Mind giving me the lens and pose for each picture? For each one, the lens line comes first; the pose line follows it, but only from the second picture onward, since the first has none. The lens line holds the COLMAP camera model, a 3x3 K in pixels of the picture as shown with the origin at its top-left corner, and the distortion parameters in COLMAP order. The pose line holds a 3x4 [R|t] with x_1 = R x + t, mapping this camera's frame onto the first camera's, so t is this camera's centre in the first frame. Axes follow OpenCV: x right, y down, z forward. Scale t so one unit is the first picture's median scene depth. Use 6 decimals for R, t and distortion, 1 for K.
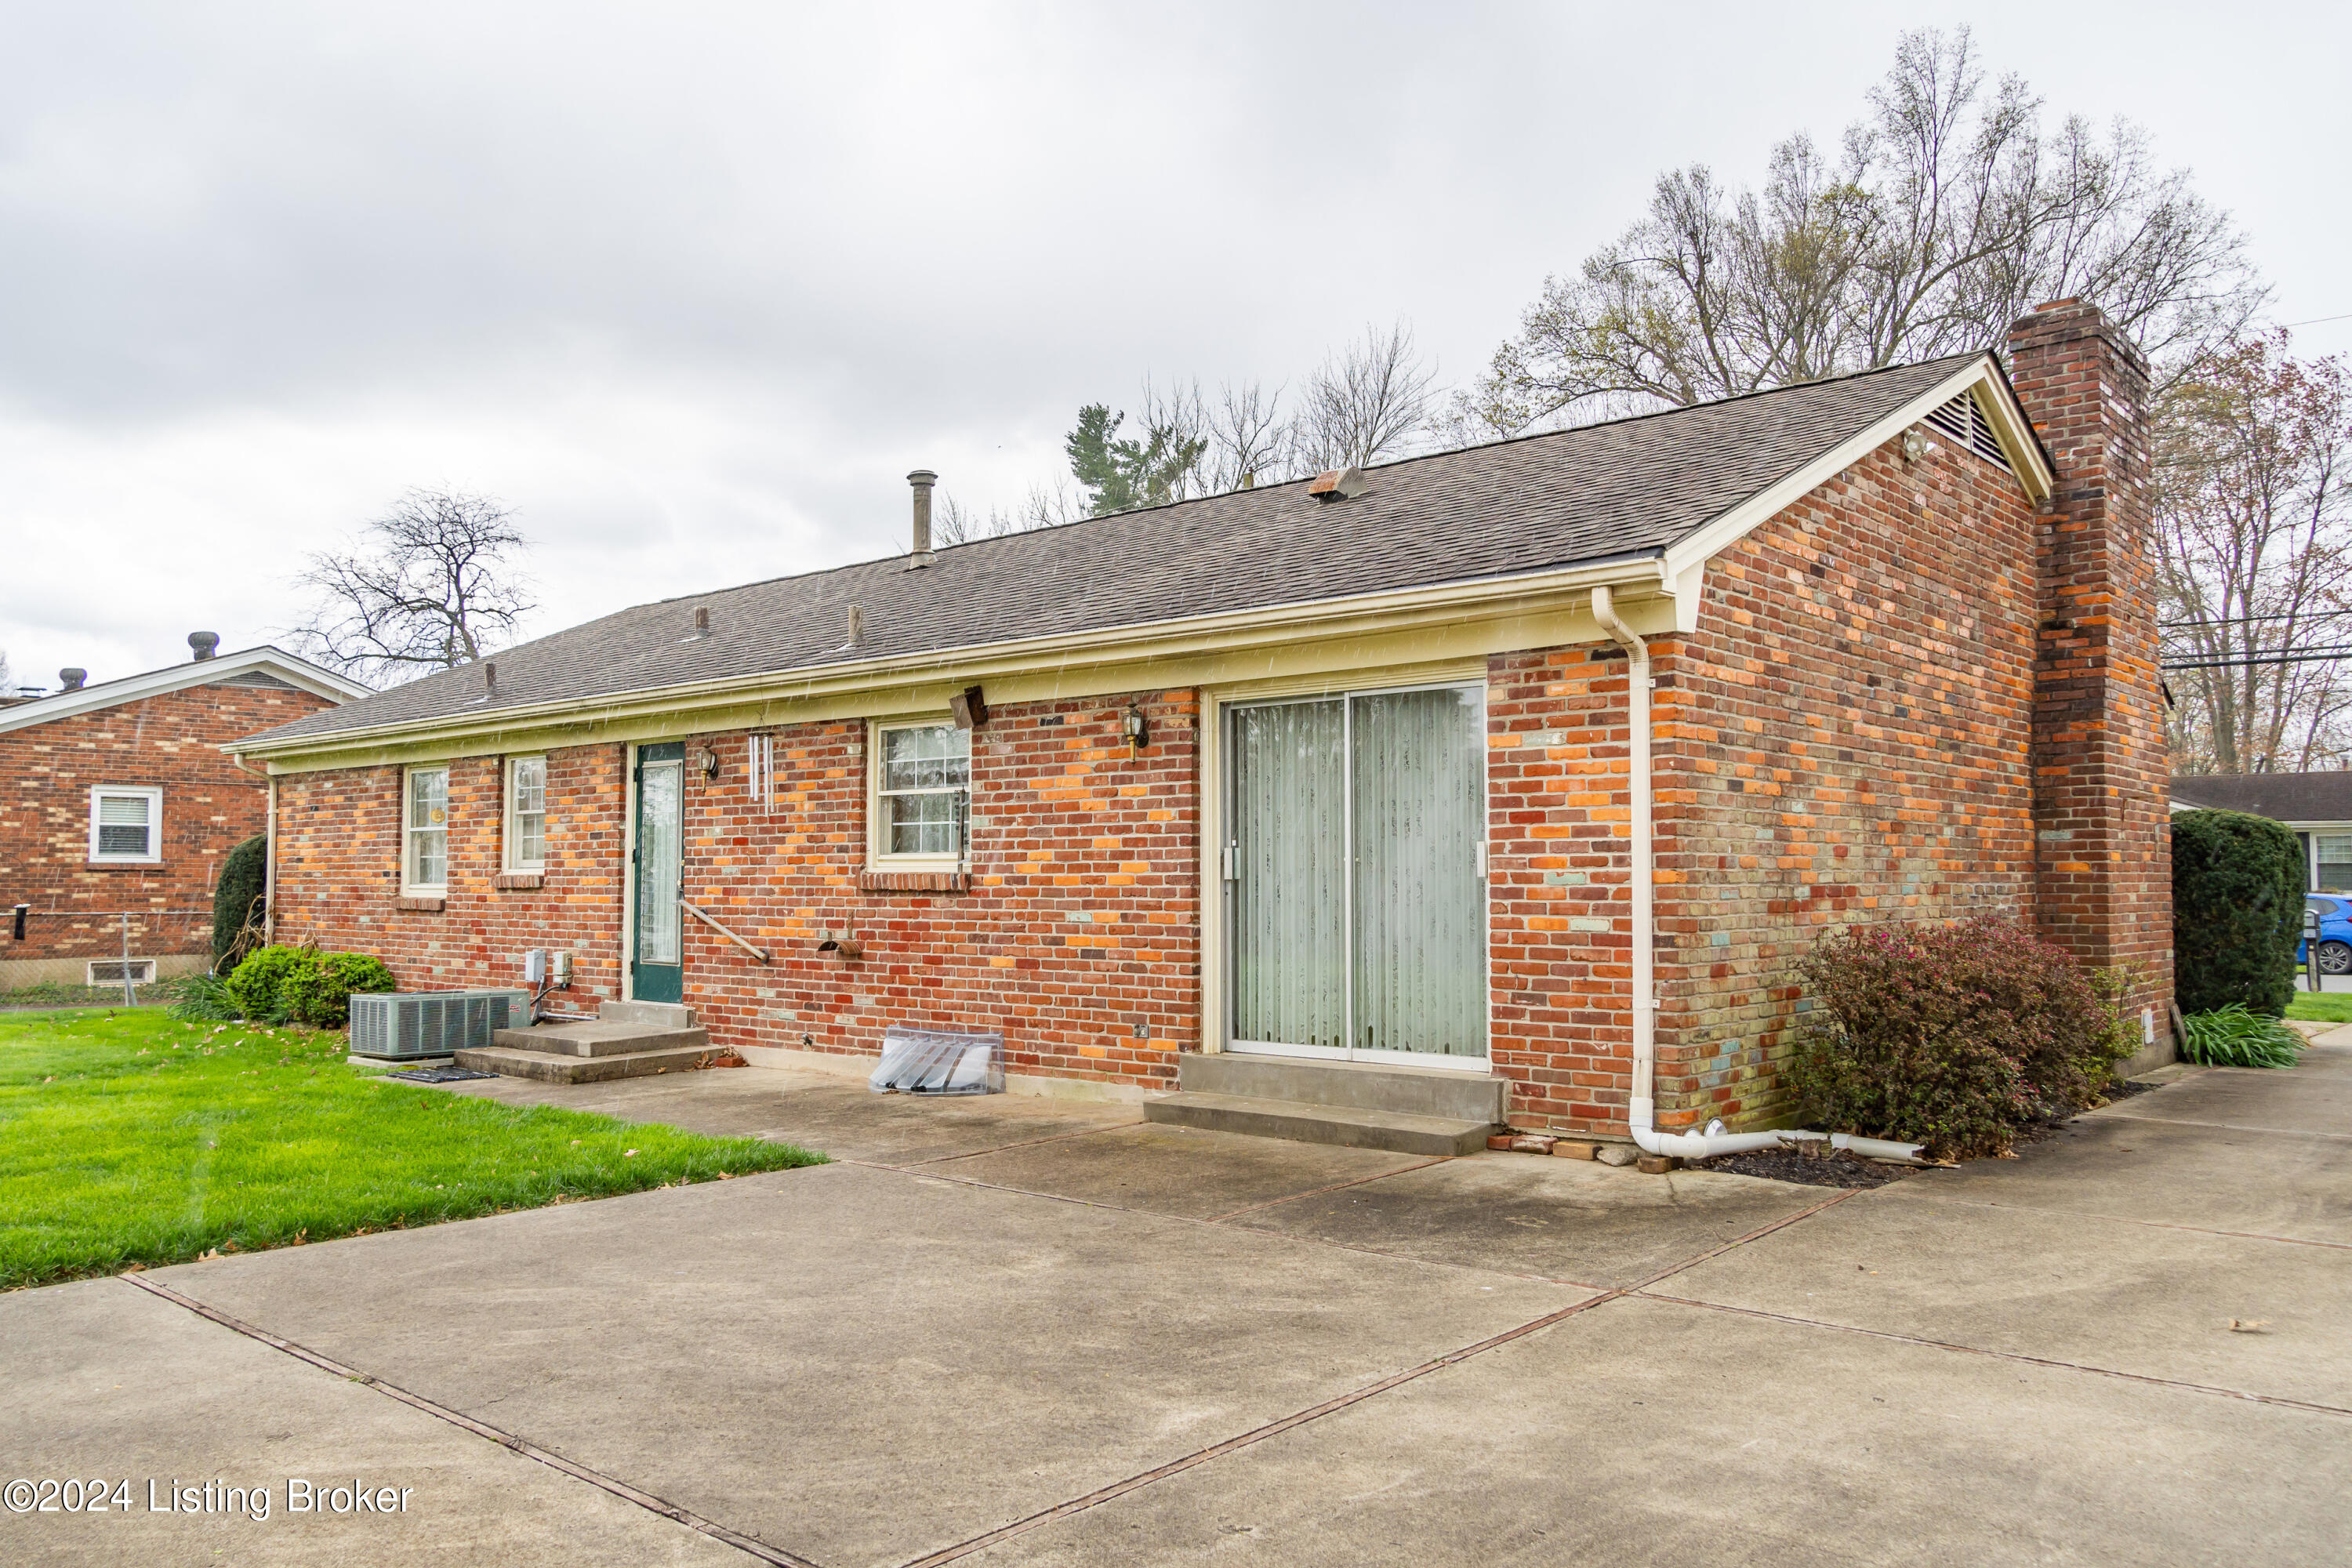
lens RADIAL K [[1792.7, 0, 1176.0], [0, 1792.7, 784.0], [0, 0, 1]] dist [-0.006704, -0.000880]
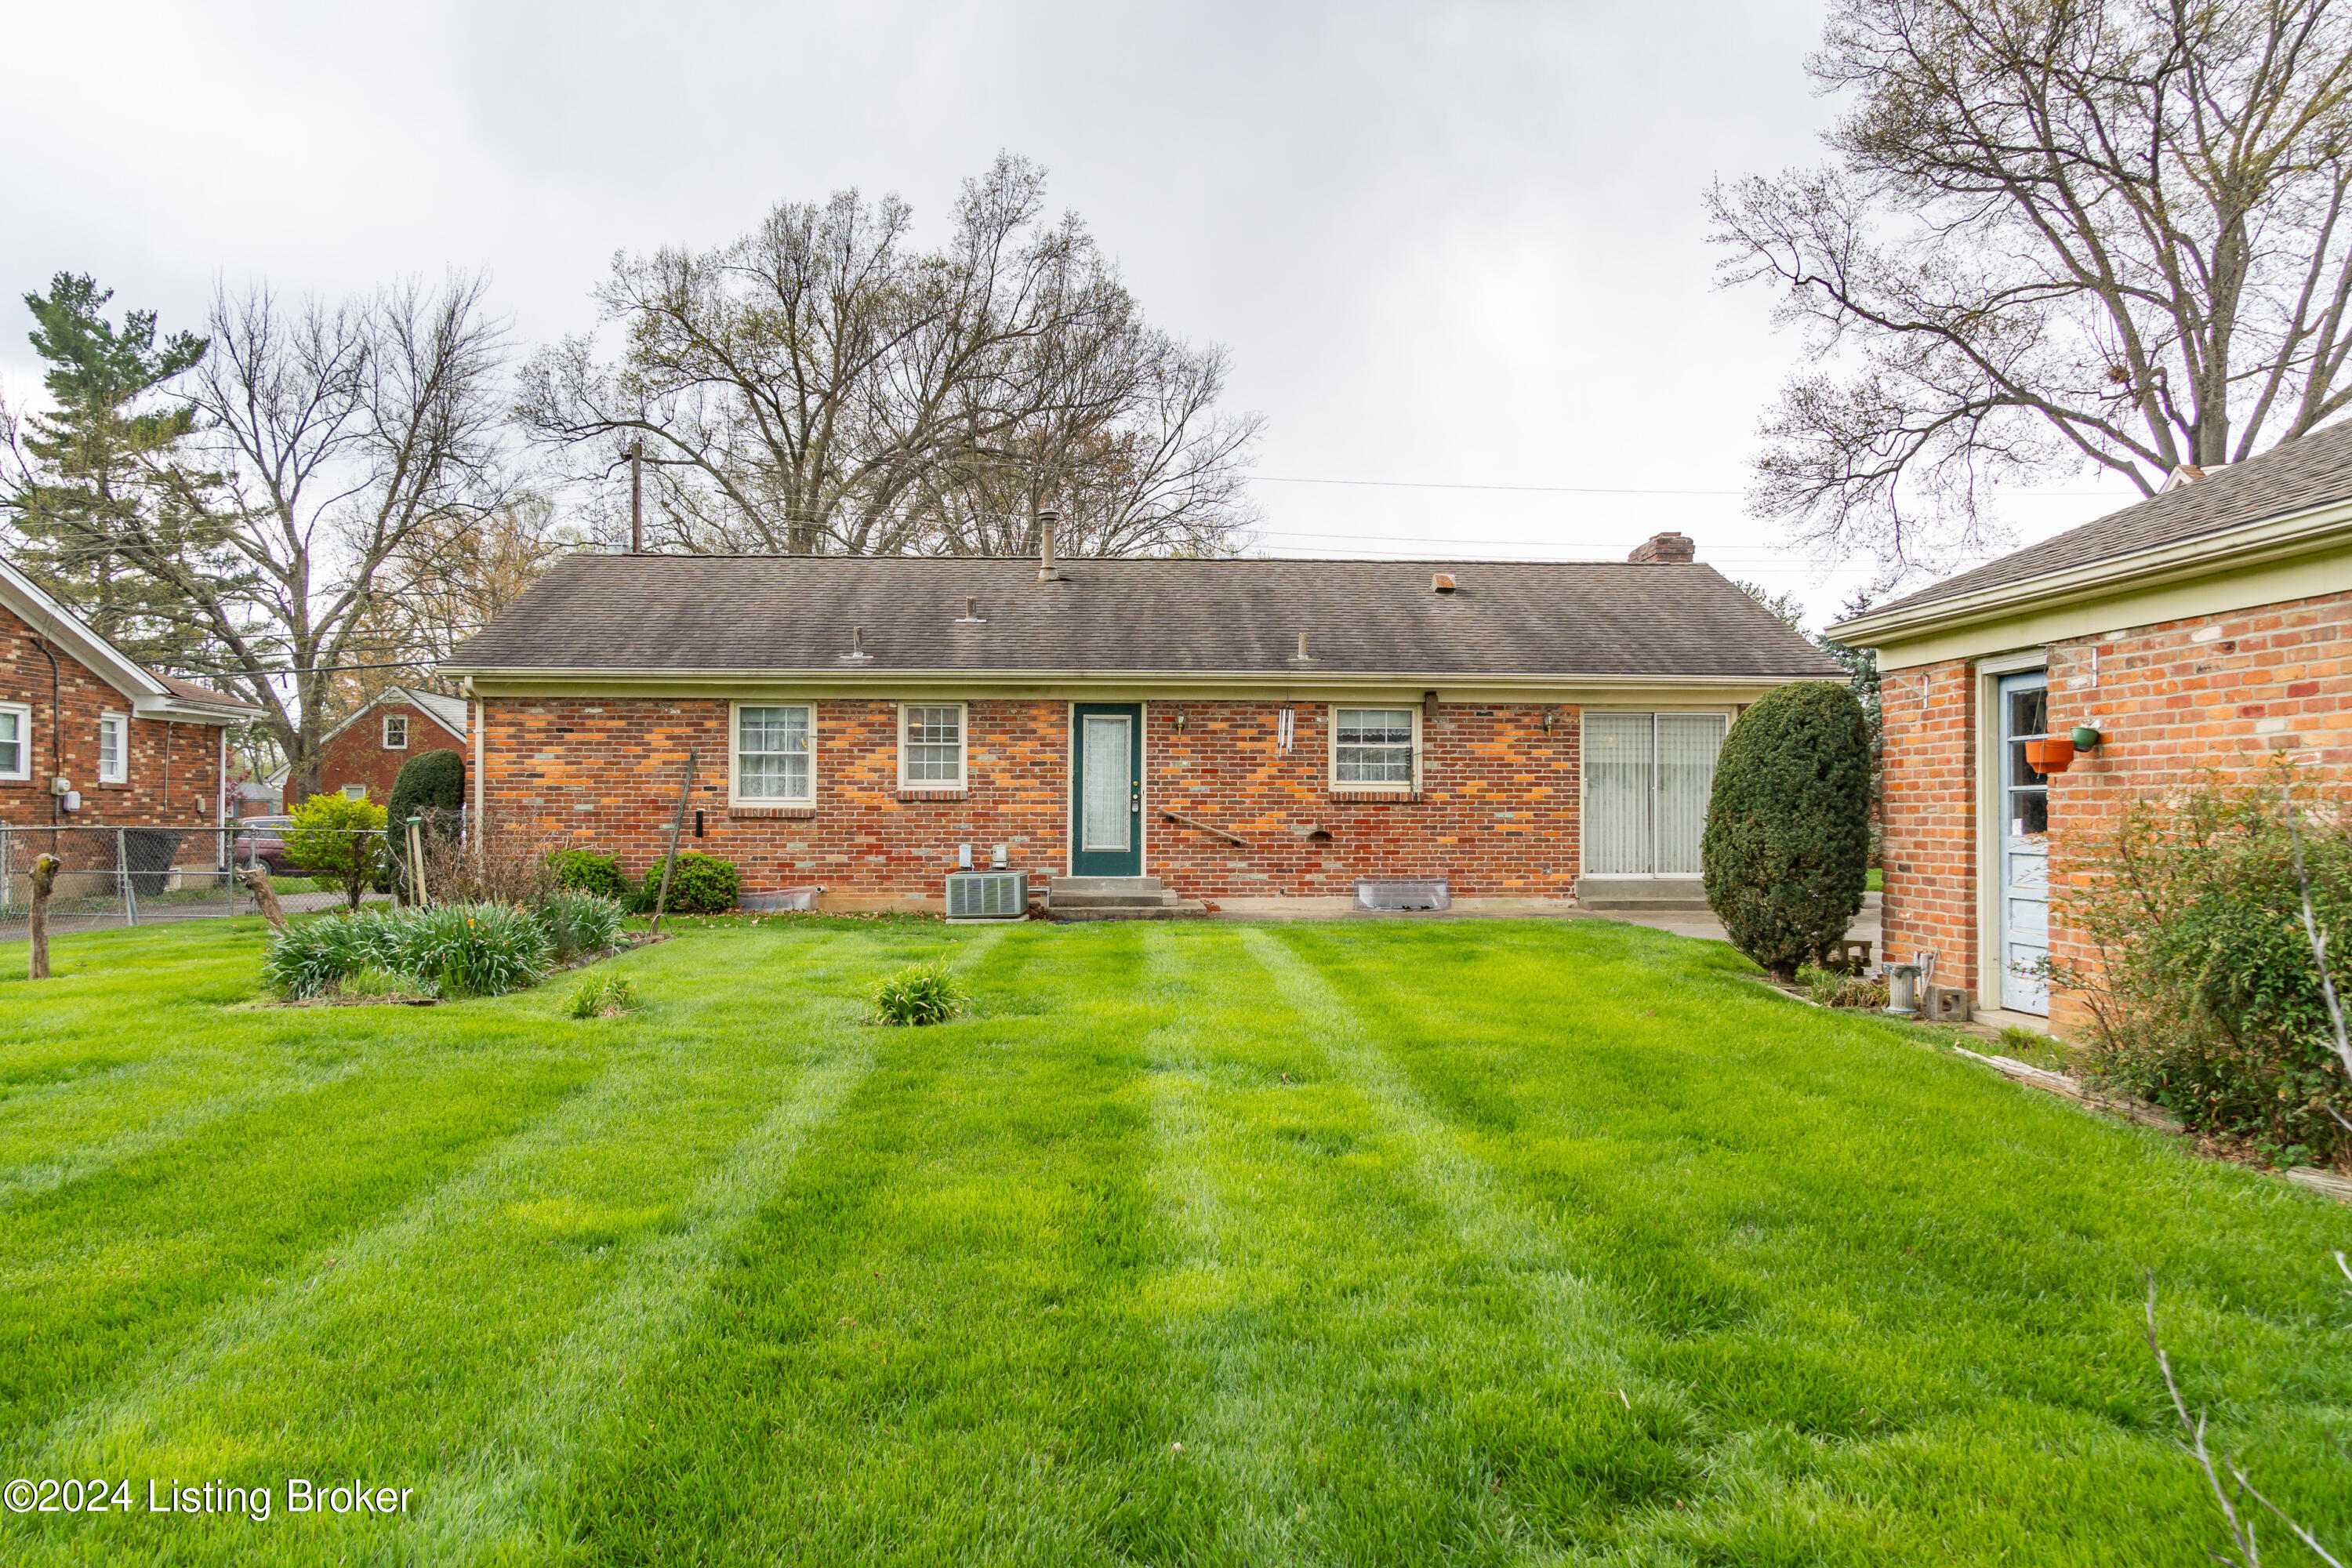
lens RADIAL K [[1792.7, 0, 1176.0], [0, 1792.7, 784.0], [0, 0, 1]] dist [-0.006704, -0.000880]
pose [[0.702501, 0.017246, 0.711473, -1.505249], [-0.041454, 0.999001, 0.016716, 0.019423], [-0.710474, -0.041236, 0.702514, -0.108193]]
